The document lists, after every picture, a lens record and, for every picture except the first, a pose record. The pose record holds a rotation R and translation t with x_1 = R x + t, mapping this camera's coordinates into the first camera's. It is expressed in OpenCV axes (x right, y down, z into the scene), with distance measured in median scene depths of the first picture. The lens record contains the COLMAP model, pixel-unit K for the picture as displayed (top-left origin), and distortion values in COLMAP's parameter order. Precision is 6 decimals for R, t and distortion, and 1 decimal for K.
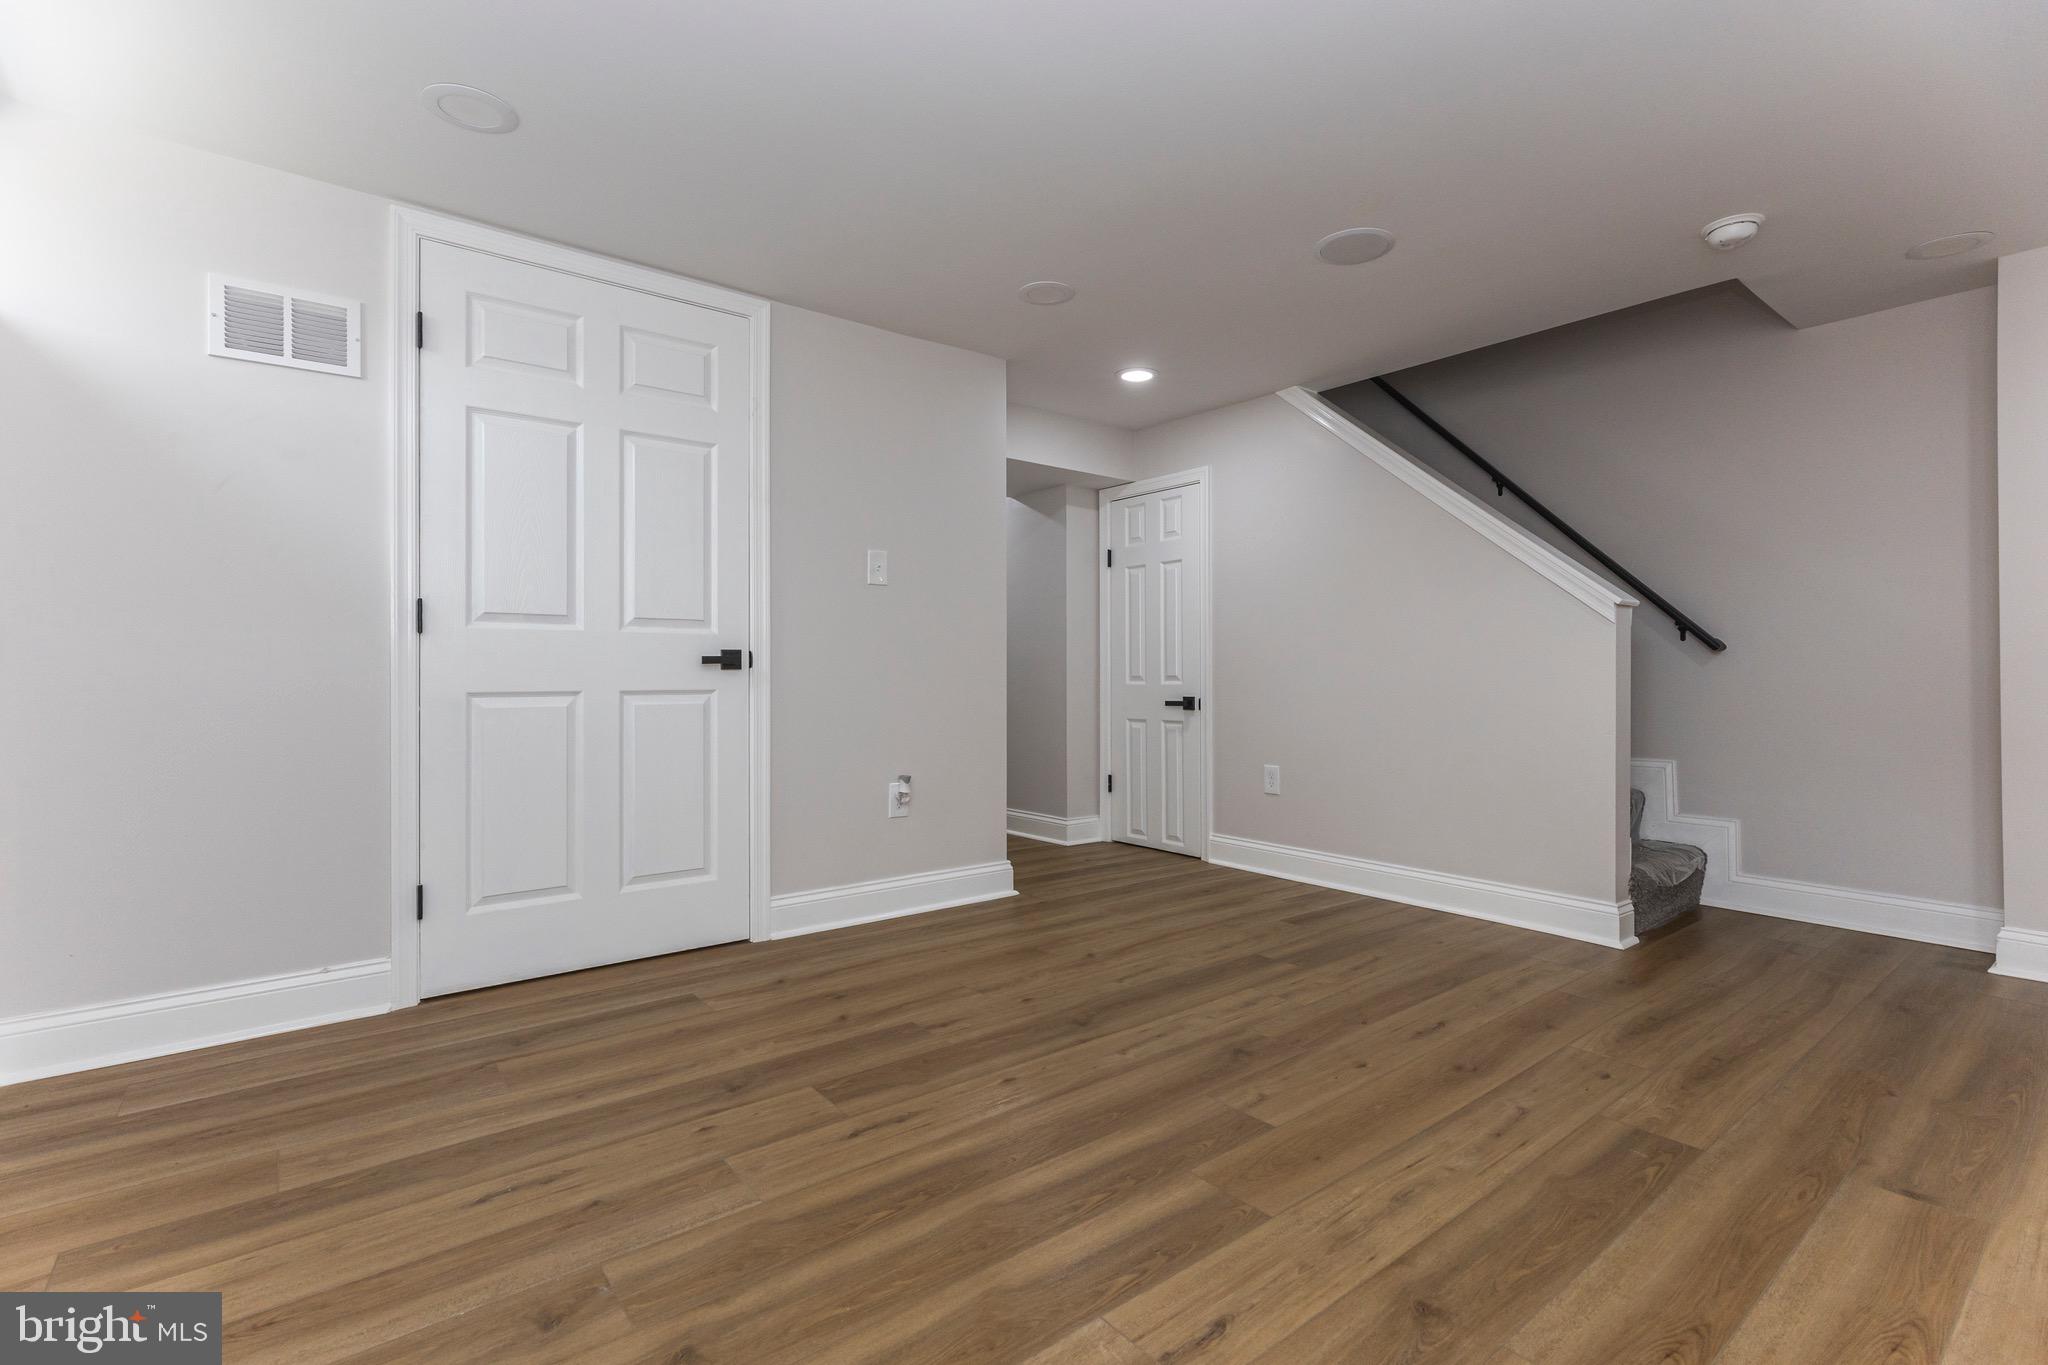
lens RADIAL K [[942.7, 0, 1020.8], [0, 942.7, 672.5], [0, 0, 1]] dist [0.000586, 0.000113]
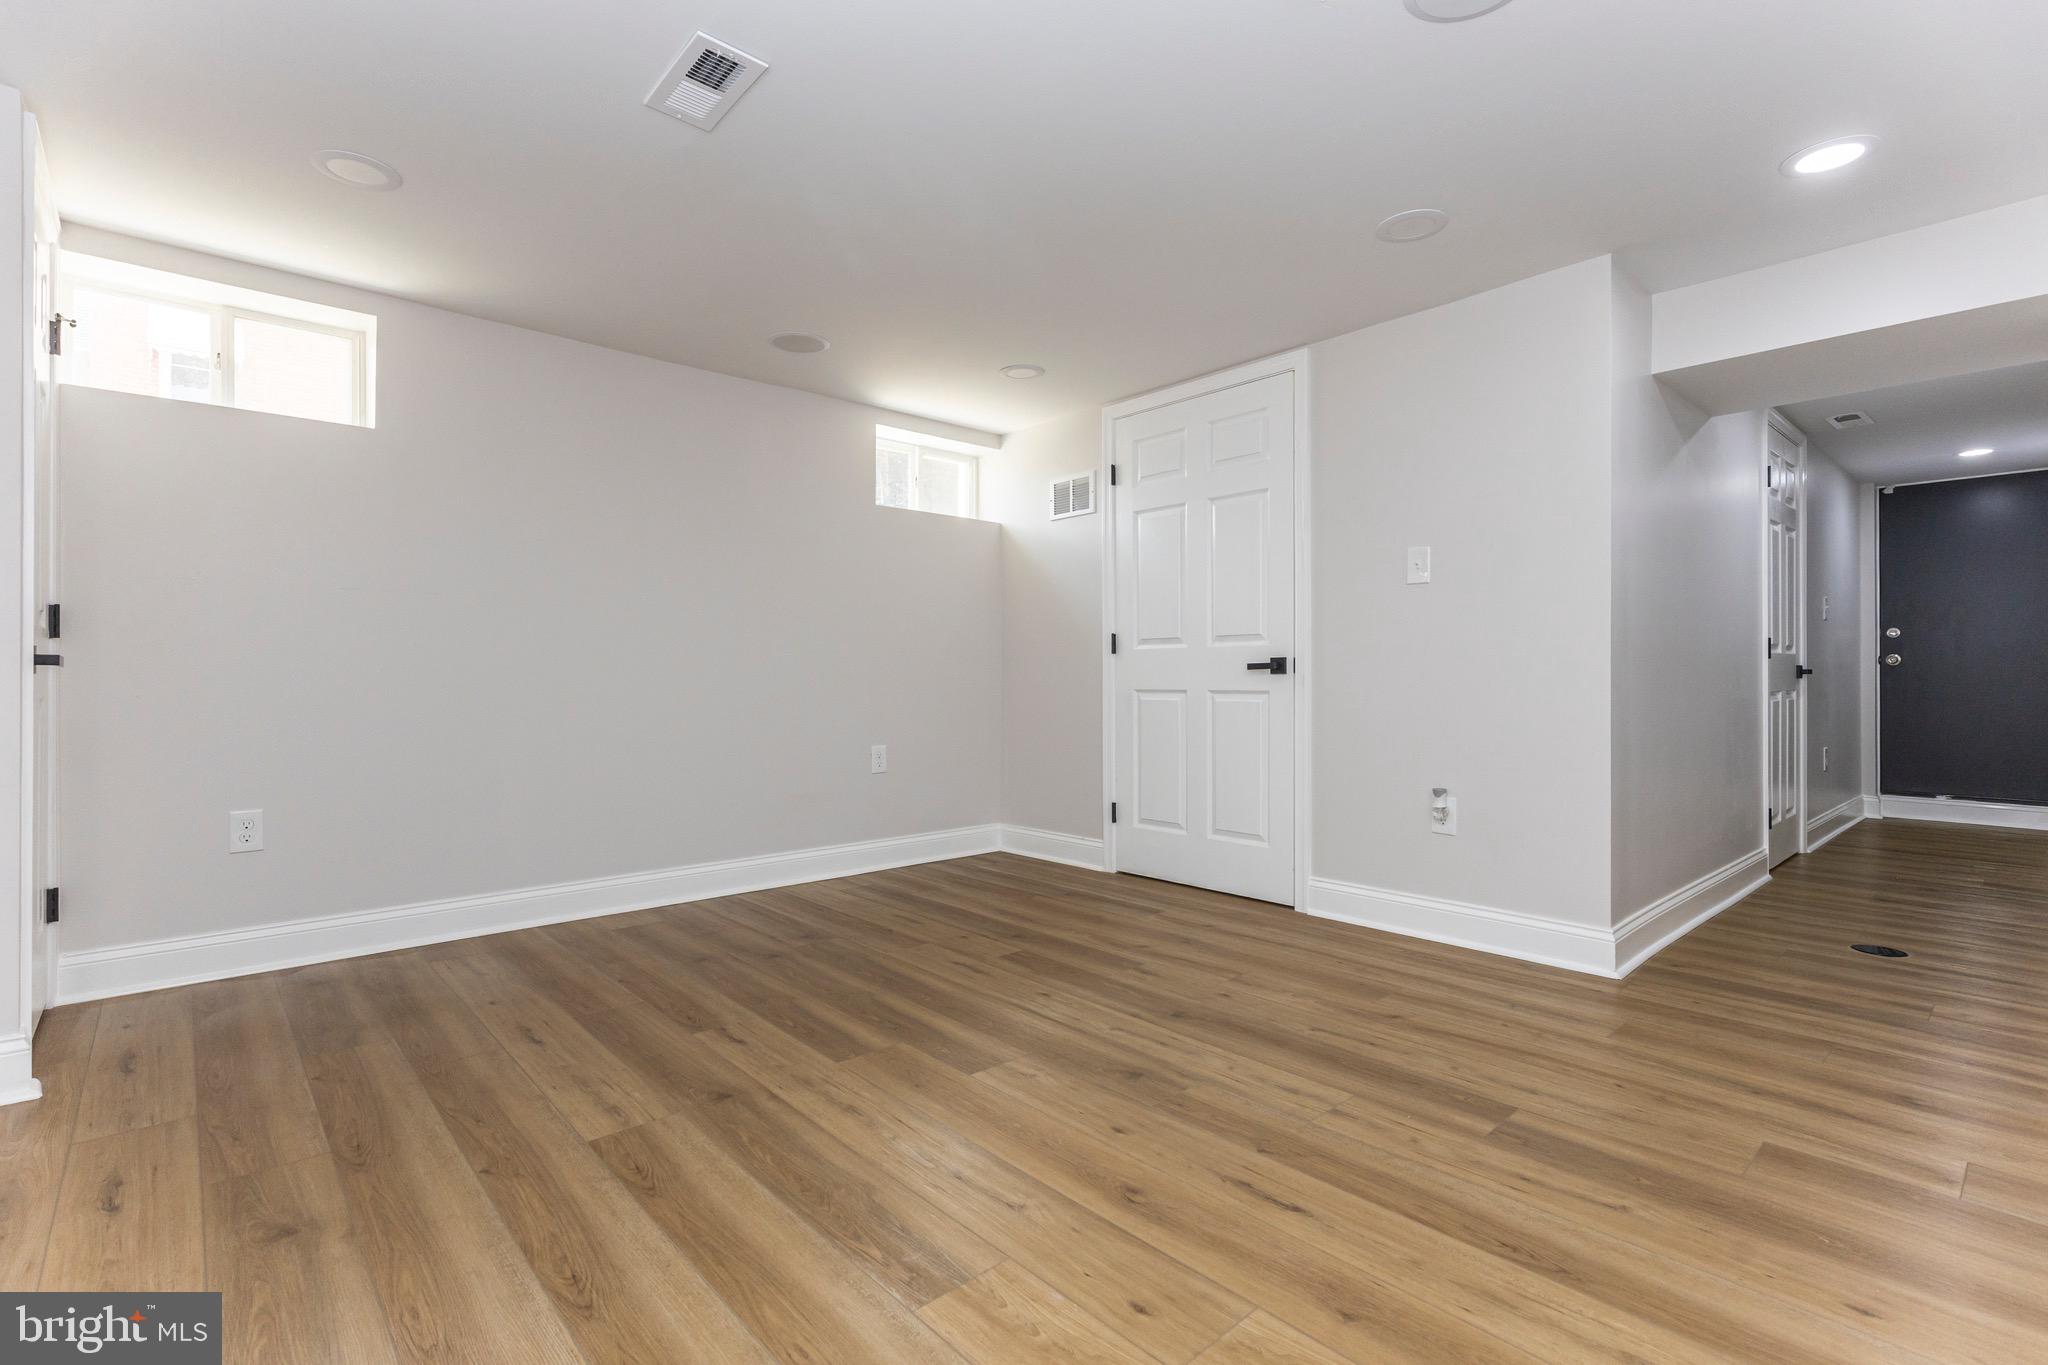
lens RADIAL K [[942.7, 0, 1019.1], [0, 942.7, 673.7], [0, 0, 1]] dist [0.000586, 0.000113]
pose [[0.054926, -0.004346, -0.998481, 1.103728], [0.001453, 0.999990, -0.004272, 0.001526], [0.998489, -0.001216, 0.054932, 0.778625]]
